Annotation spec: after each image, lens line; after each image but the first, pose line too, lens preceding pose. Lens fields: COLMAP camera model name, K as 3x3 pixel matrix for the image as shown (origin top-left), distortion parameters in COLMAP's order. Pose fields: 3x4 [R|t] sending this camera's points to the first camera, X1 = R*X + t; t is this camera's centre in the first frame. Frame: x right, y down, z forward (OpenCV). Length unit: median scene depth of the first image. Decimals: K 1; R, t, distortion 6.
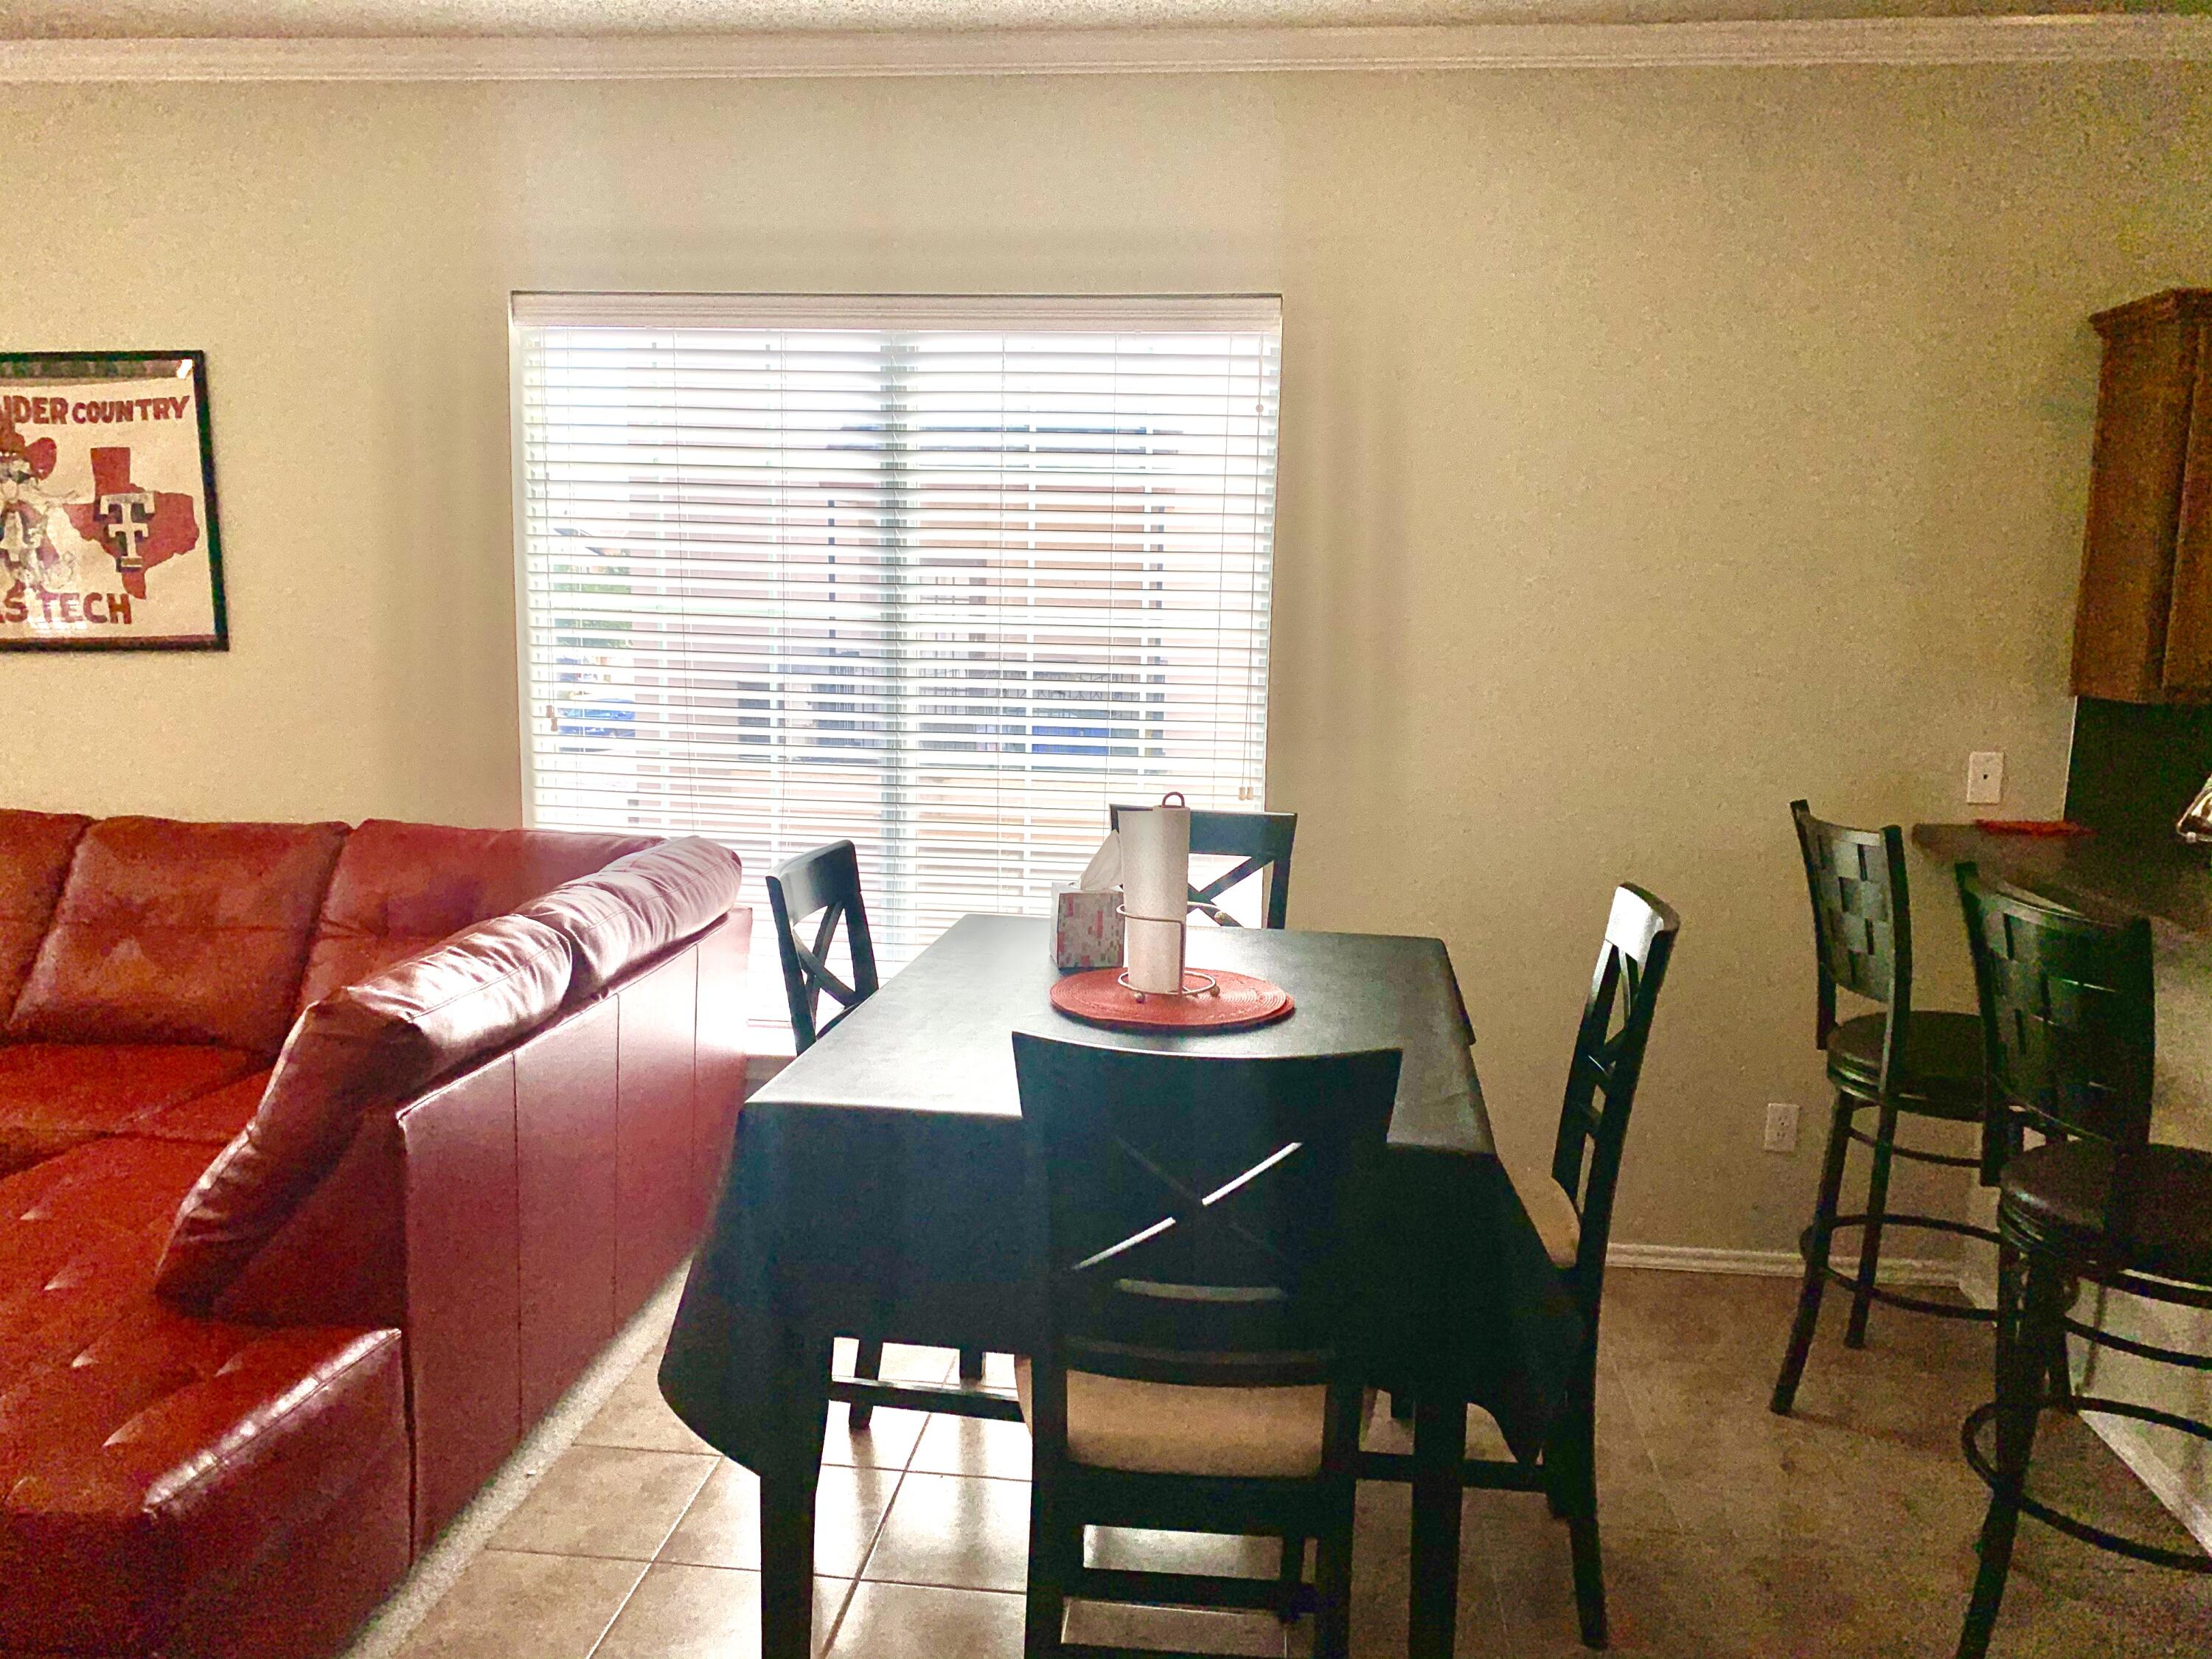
lens RADIAL K [[1693.0, 0, 1105.0], [0, 1693.0, 829.4], [0, 0, 1]] dist [-0.009479, -0.012627]
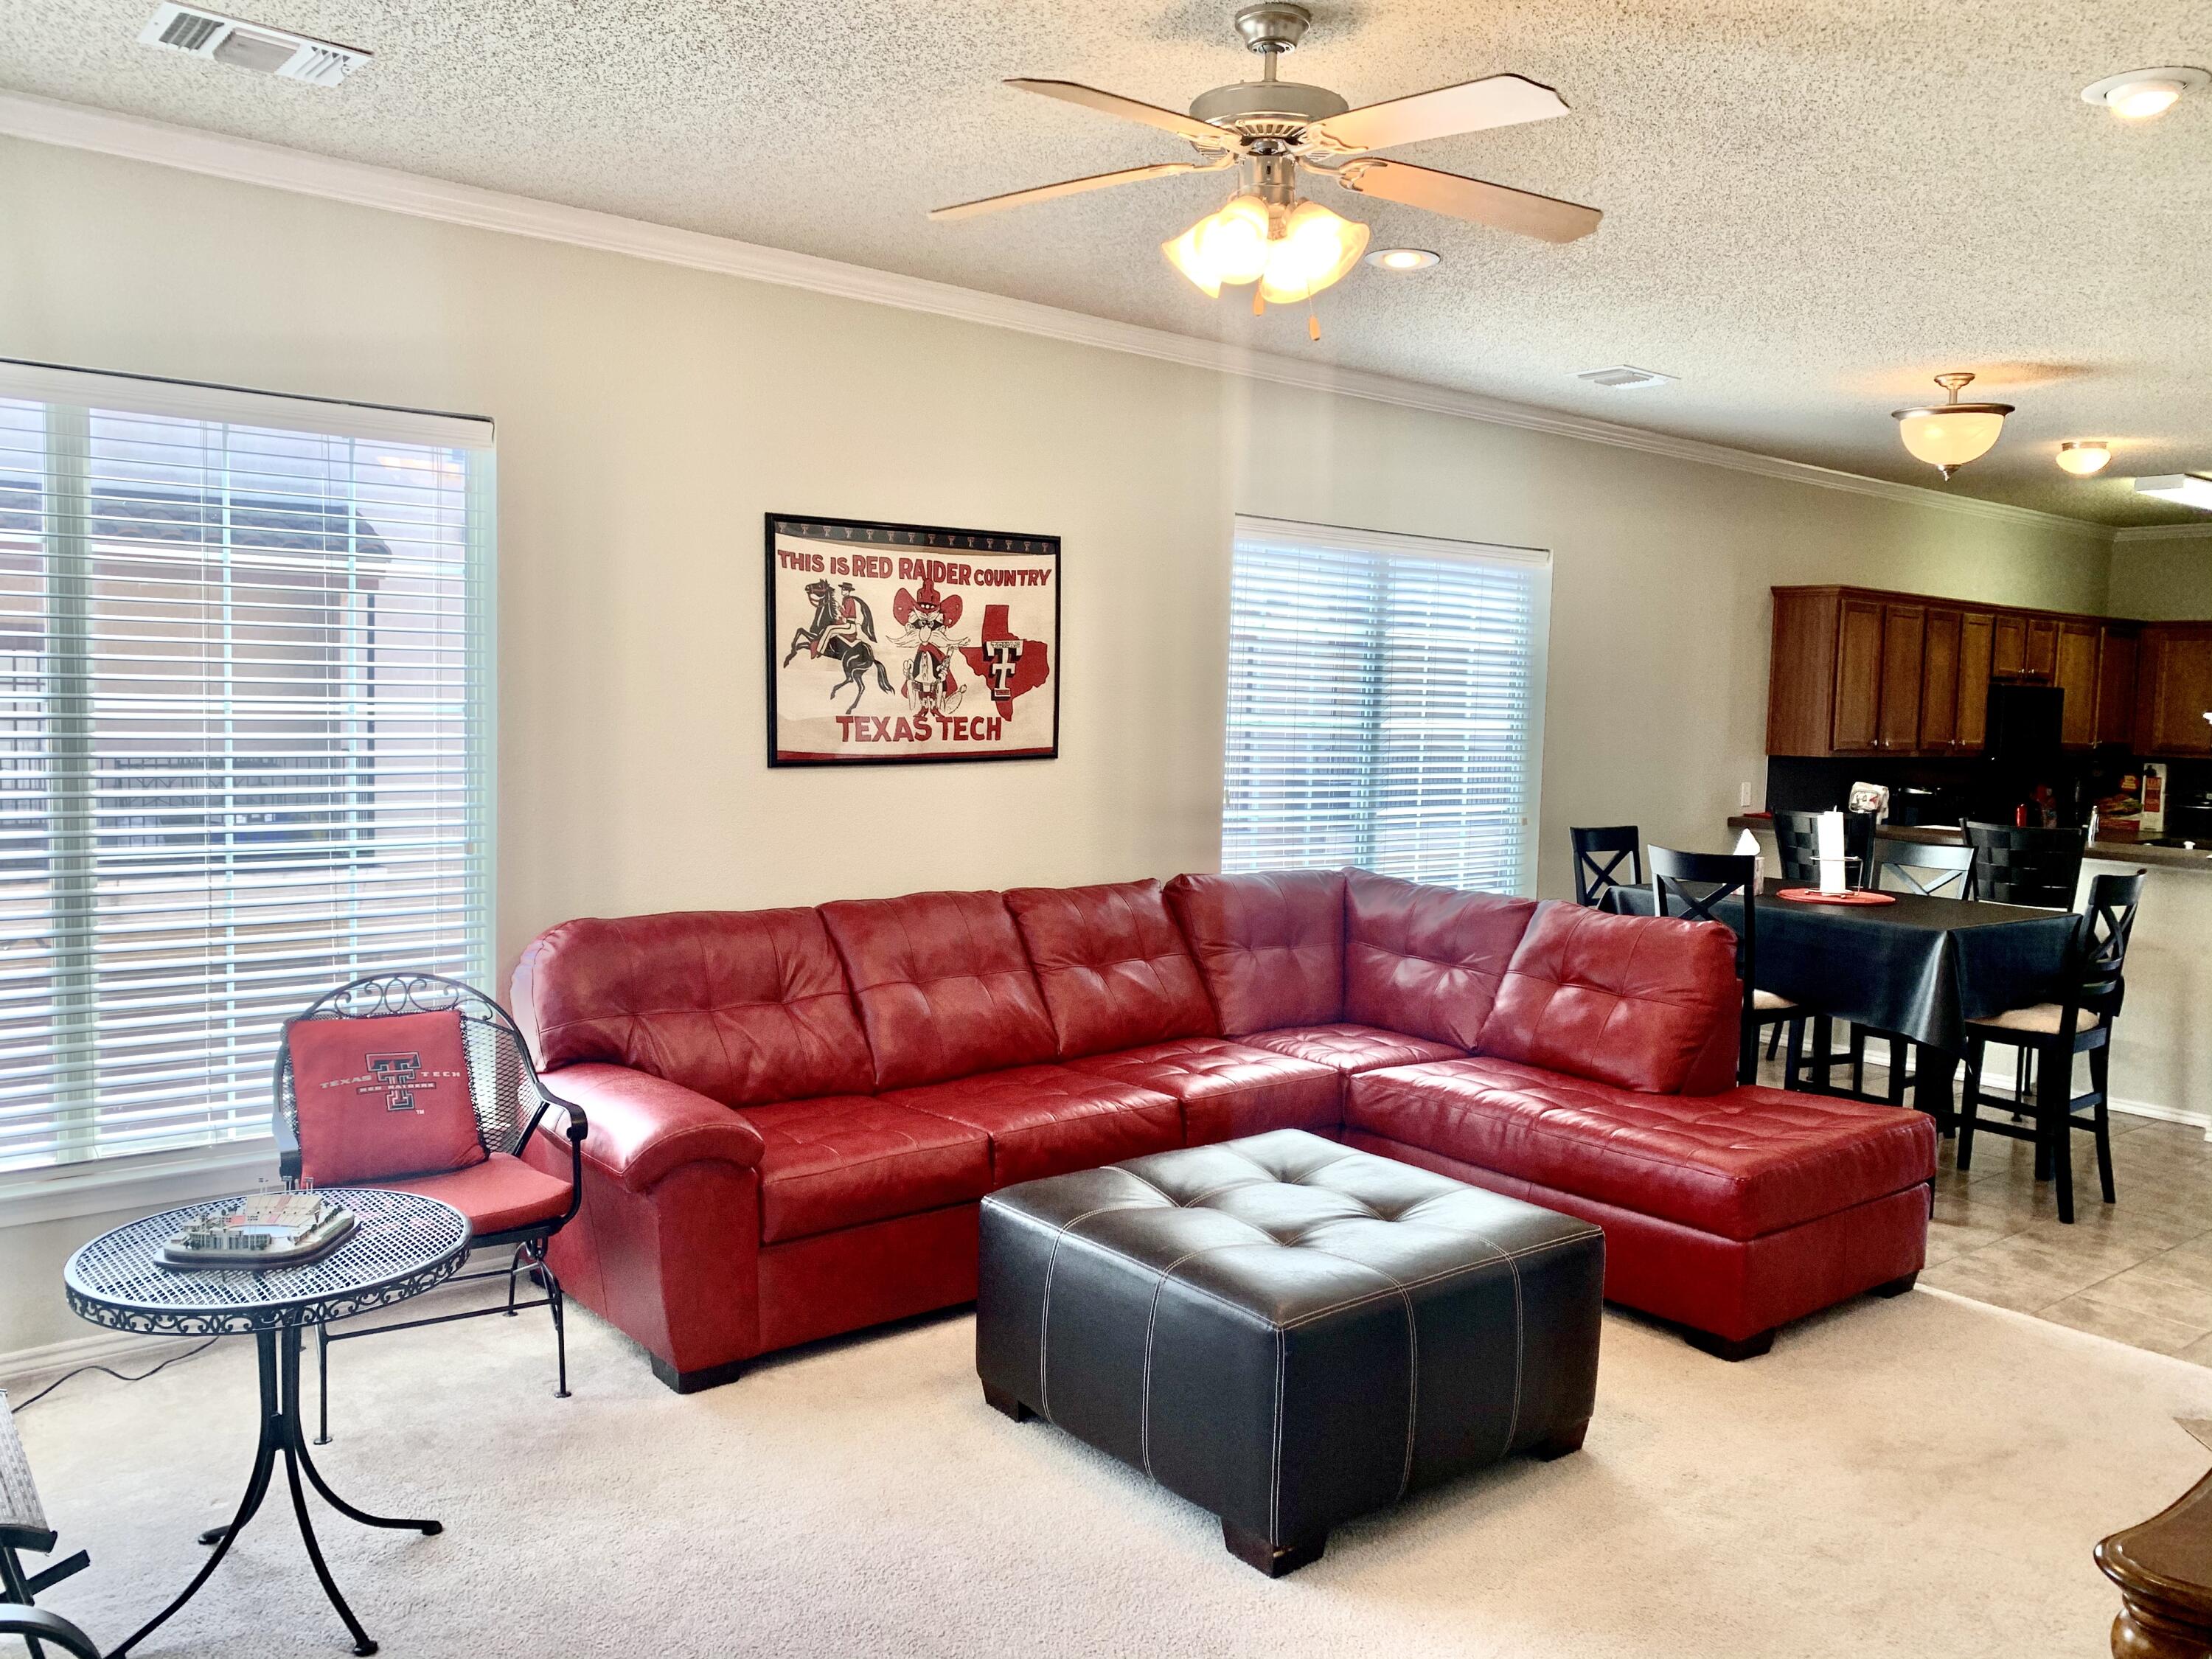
lens RADIAL K [[1693.0, 0, 1105.2], [0, 1693.0, 828.7], [0, 0, 1]] dist [-0.009479, -0.012627]
pose [[0.722503, -0.058828, 0.688861, -1.427854], [0.093660, 0.995517, -0.013217, -0.030512], [-0.684995, 0.074068, 0.724773, 0.012833]]
